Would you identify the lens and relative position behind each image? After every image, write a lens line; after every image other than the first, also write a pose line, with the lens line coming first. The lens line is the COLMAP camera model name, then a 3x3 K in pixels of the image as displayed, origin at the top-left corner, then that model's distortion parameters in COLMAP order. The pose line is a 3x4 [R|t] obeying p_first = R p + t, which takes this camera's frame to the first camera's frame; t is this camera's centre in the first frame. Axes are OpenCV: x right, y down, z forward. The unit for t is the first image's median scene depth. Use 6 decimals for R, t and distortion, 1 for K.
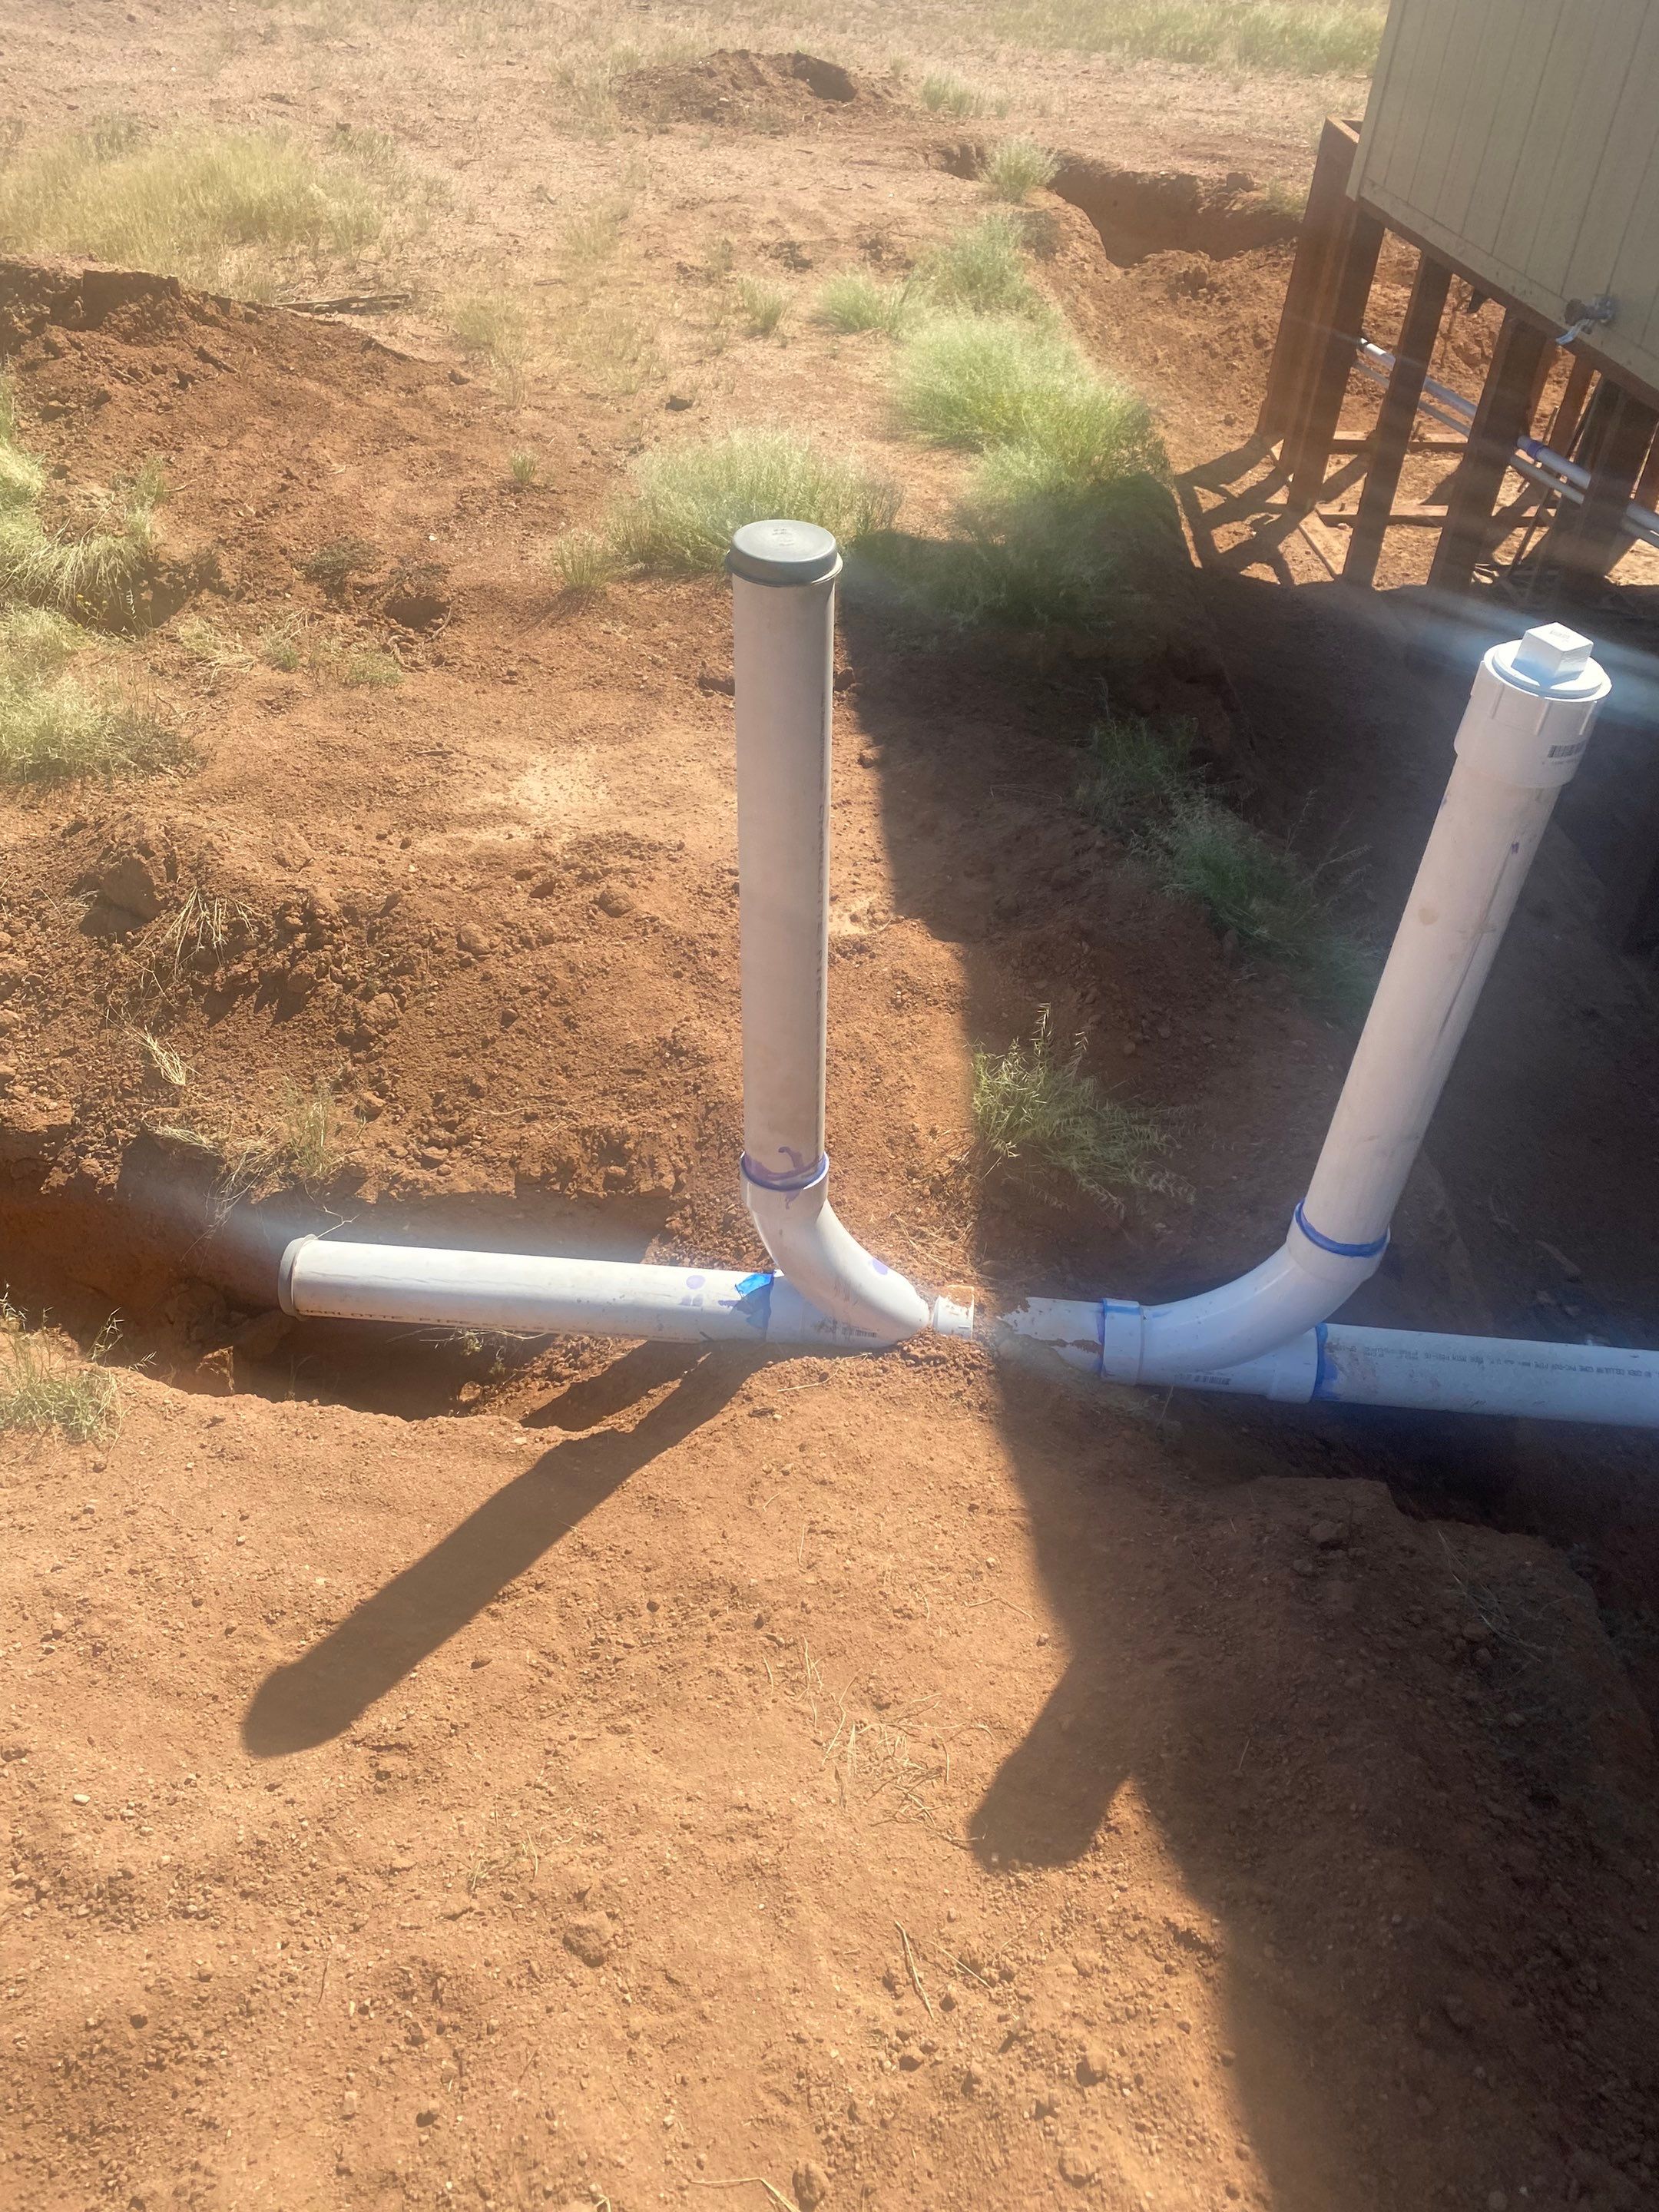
lens RADIAL K [[1804.4, 0, 829.5], [0, 1804.4, 1106.0], [0, 0, 1]] dist [-0.032516, 0.095320]
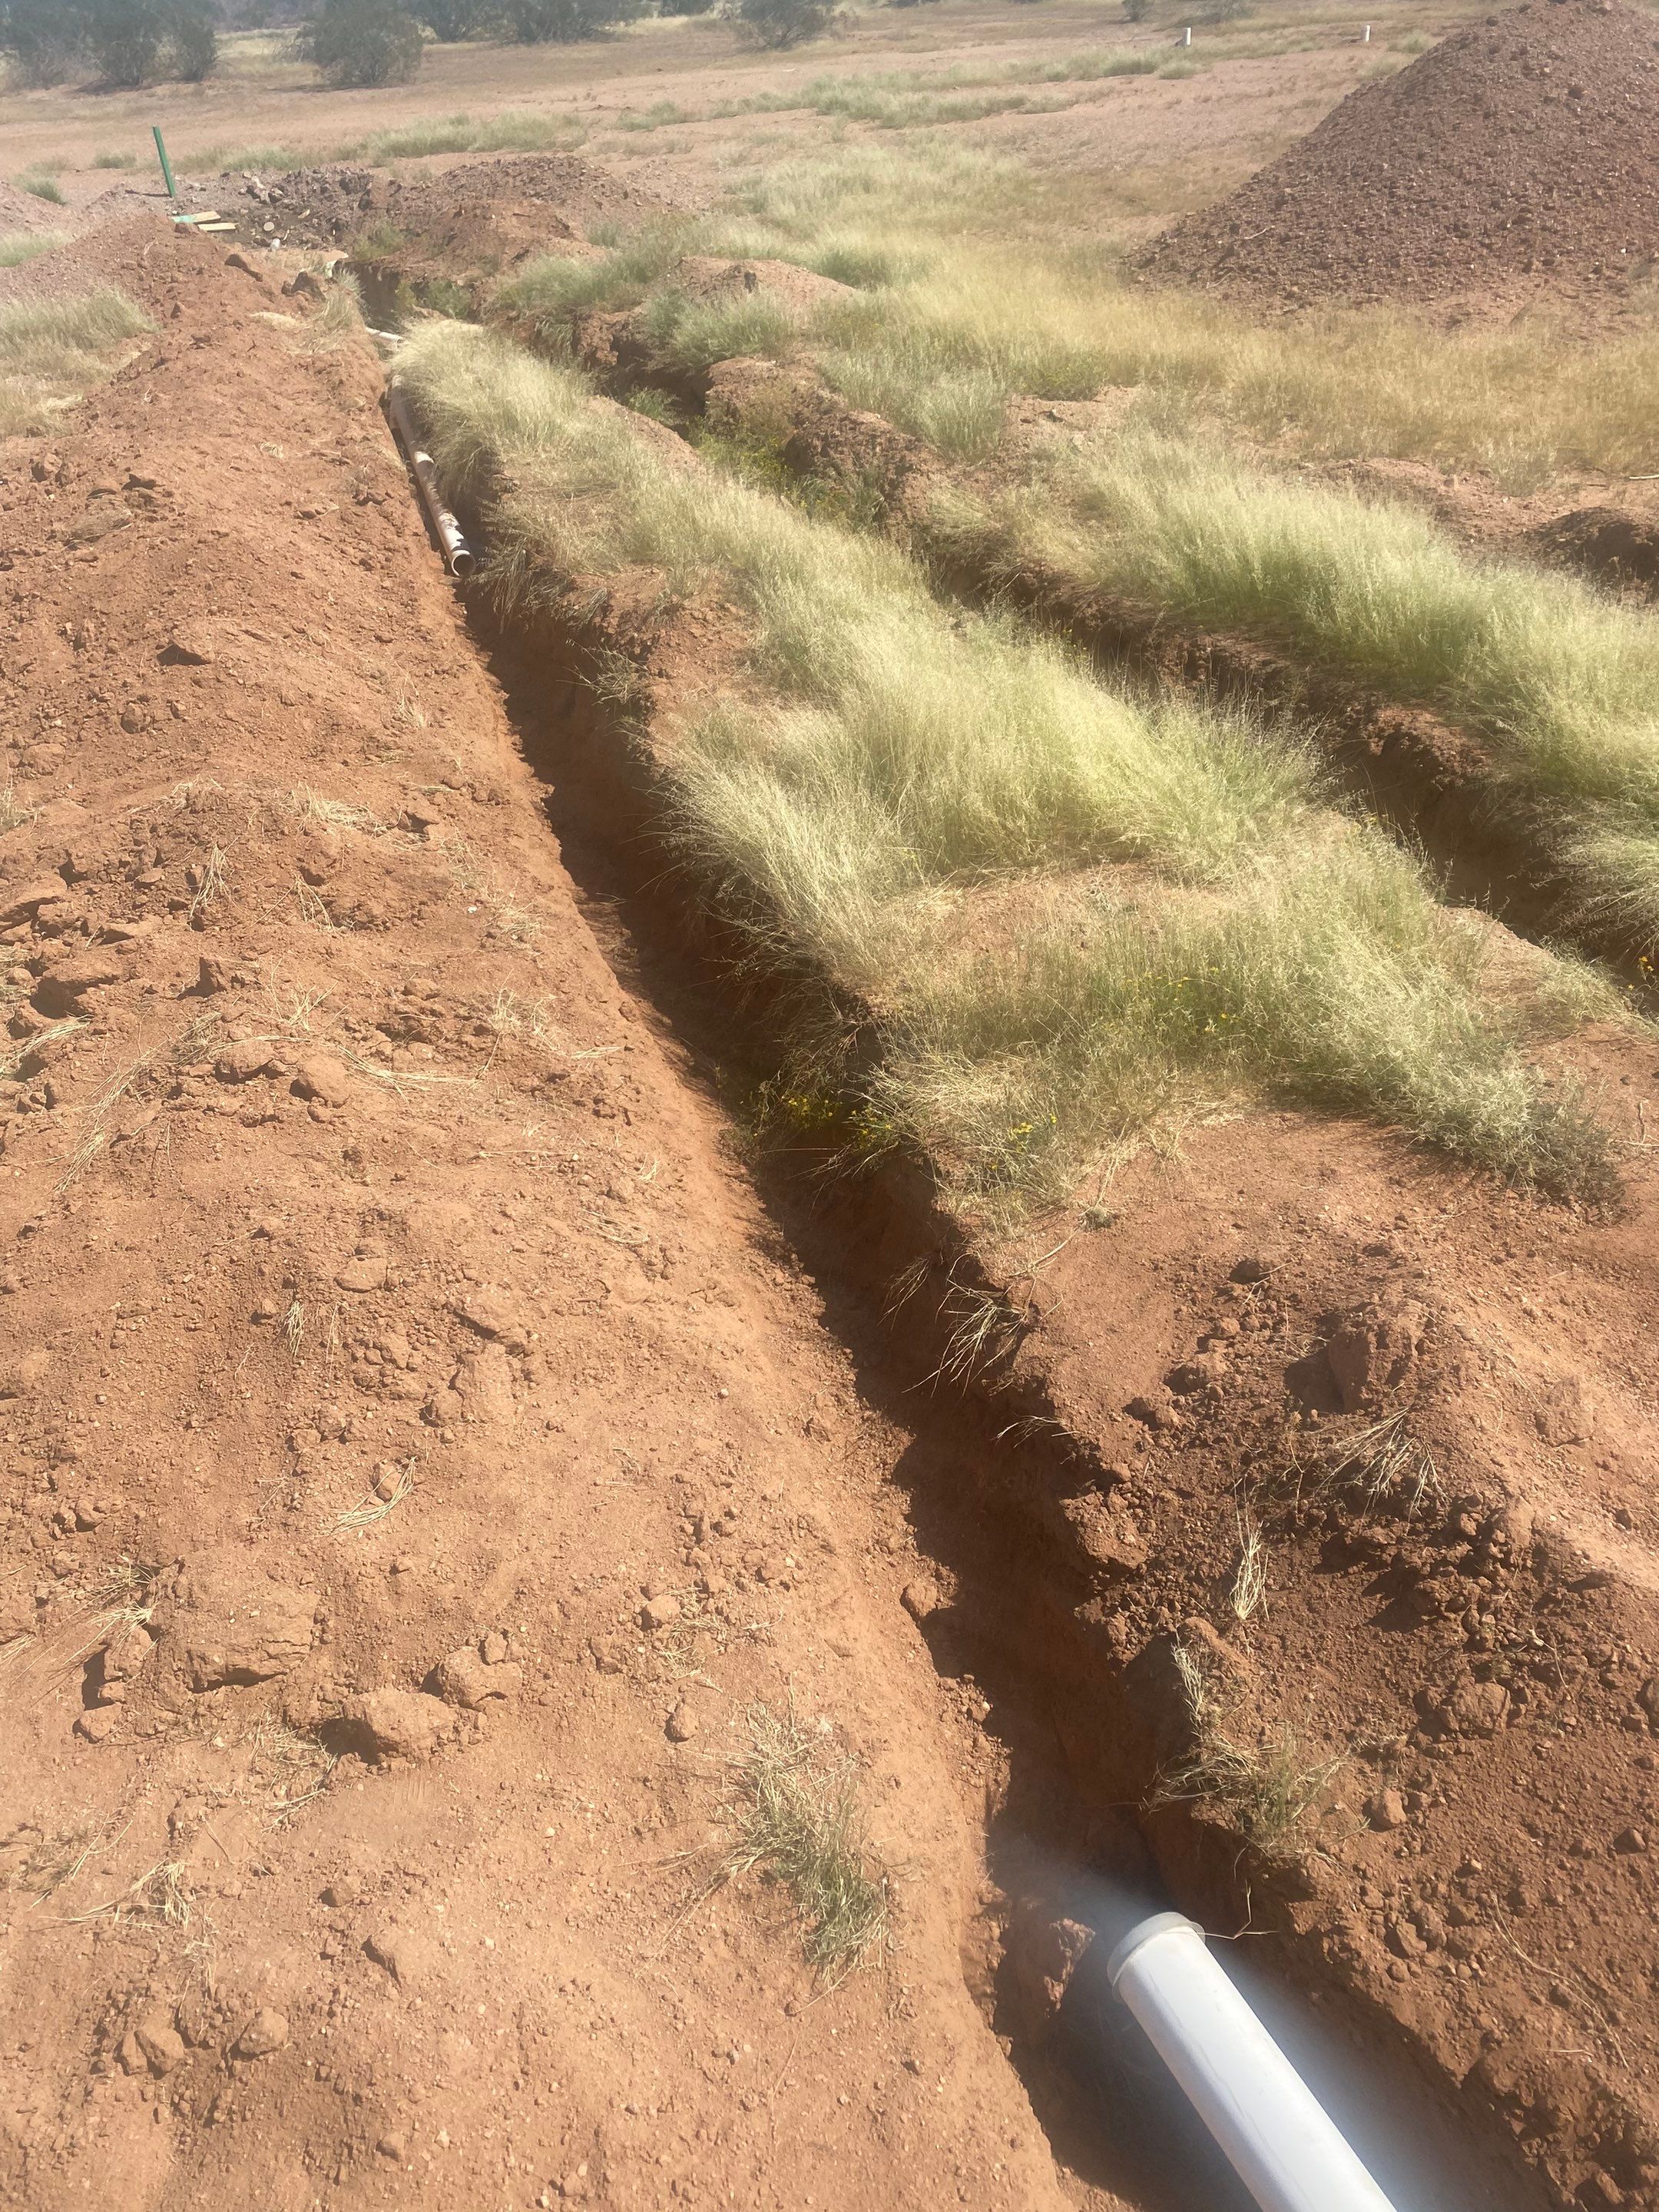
lens RADIAL K [[1804.4, 0, 829.5], [0, 1804.4, 1106.0], [0, 0, 1]] dist [-0.032516, 0.095320]
pose [[0.543301, 0.424478, -0.724322, 0.033836], [-0.477412, 0.865895, 0.149346, -0.243804], [0.690581, 0.264660, 0.673092, 0.253694]]
